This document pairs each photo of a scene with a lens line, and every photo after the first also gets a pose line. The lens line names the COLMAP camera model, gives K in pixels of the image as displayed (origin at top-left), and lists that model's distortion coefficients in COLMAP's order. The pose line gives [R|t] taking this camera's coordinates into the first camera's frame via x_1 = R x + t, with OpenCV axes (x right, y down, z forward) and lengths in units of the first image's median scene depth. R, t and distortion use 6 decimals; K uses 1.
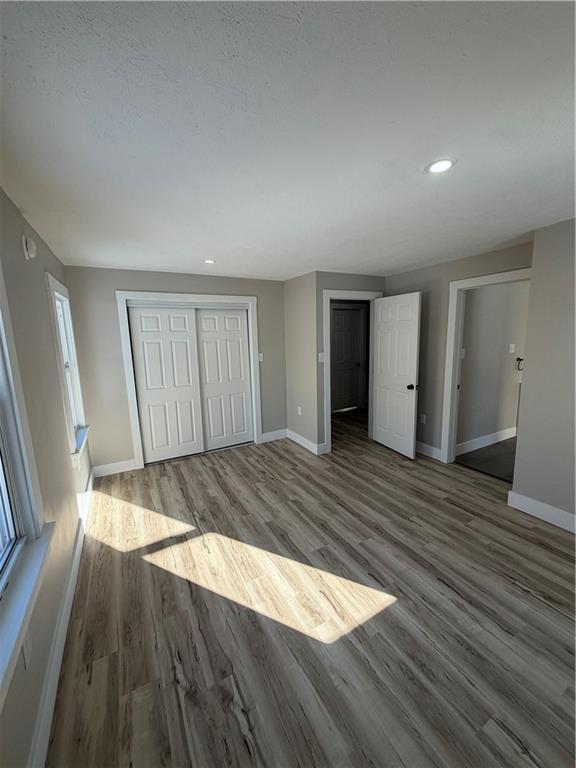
lens RADIAL K [[304.4, 0, 284.8], [0, 304.4, 382.9], [0, 0, 1]] dist [-0.000341, 0.000320]
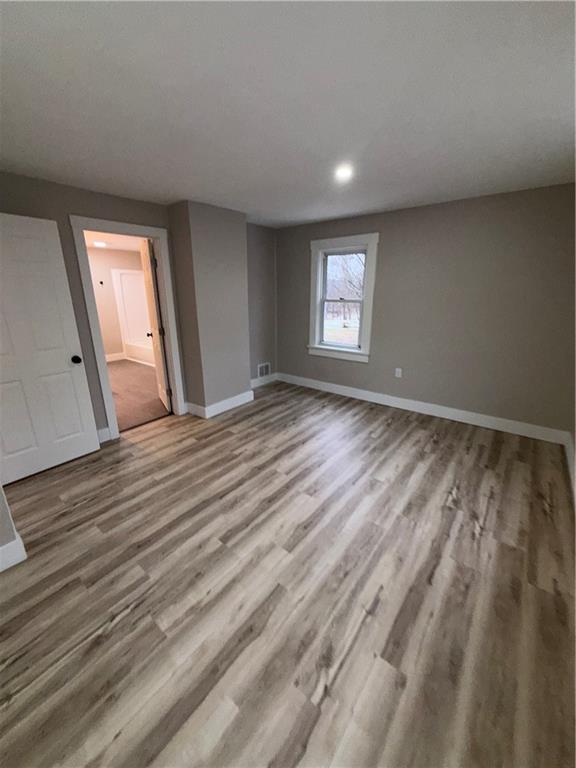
lens RADIAL K [[304.4, 0, 282.5], [0, 304.4, 380.8], [0, 0, 1]] dist [-0.000341, 0.000320]
pose [[-0.388135, -0.235412, 0.891029, -0.553941], [0.164634, 0.933563, 0.318364, -0.128203], [-0.906778, 0.270262, -0.323592, 1.069030]]
